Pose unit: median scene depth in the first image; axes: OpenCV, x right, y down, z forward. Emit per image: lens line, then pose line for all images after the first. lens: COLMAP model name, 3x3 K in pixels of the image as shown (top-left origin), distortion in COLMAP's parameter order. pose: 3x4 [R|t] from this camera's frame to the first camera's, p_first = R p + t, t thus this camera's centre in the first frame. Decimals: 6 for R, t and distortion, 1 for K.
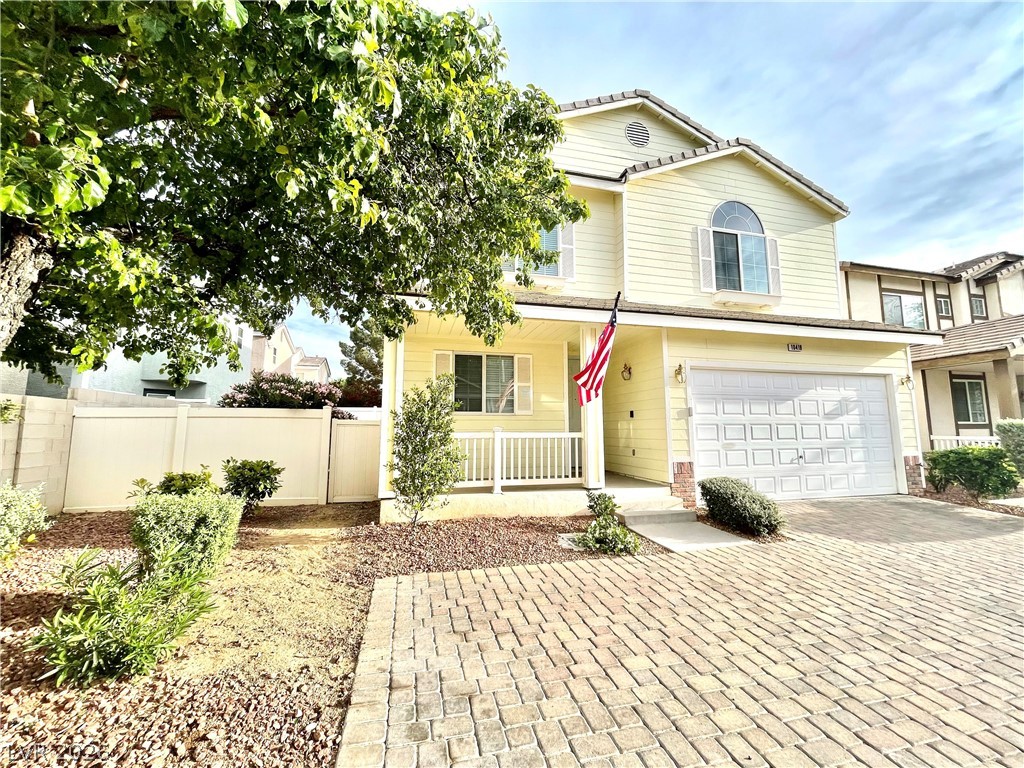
lens RADIAL K [[413.0, 0, 516.0], [0, 413.0, 378.8], [0, 0, 1]] dist [-0.002049, 0.000209]
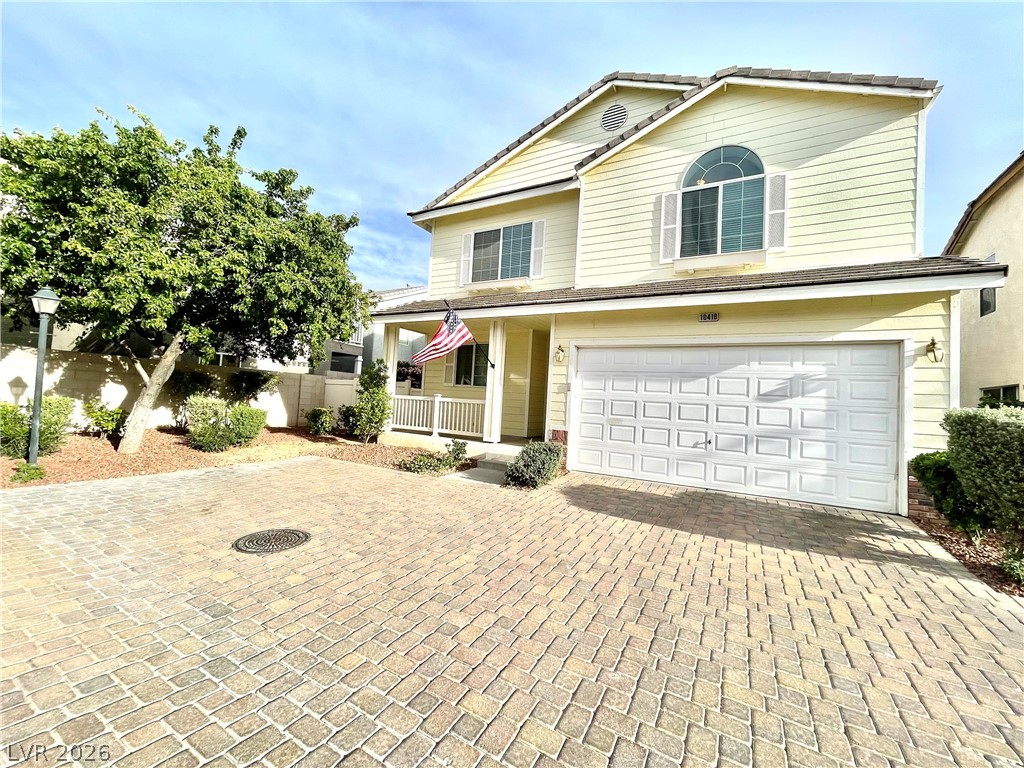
lens RADIAL K [[413.0, 0, 517.3], [0, 413.0, 378.4], [0, 0, 1]] dist [-0.002049, 0.000209]
pose [[0.728671, 0.004250, -0.684851, 0.894936], [0.025189, 0.999138, 0.033001, 0.013261], [0.684401, -0.041298, 0.727935, 0.073078]]
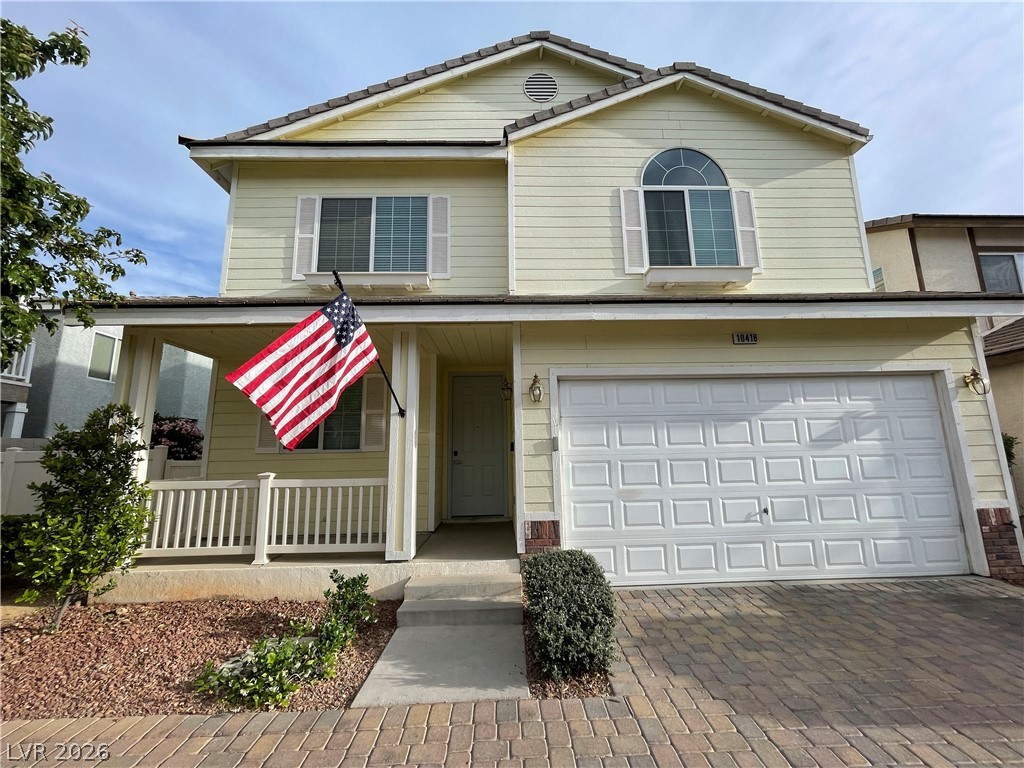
lens RADIAL K [[413.0, 0, 514.1], [0, 413.0, 378.1], [0, 0, 1]] dist [-0.002049, 0.000209]
pose [[0.974493, -0.056835, -0.217100, 0.419382], [0.045116, 0.997264, -0.058563, 0.007231], [0.219834, 0.047274, 0.974391, 0.265964]]
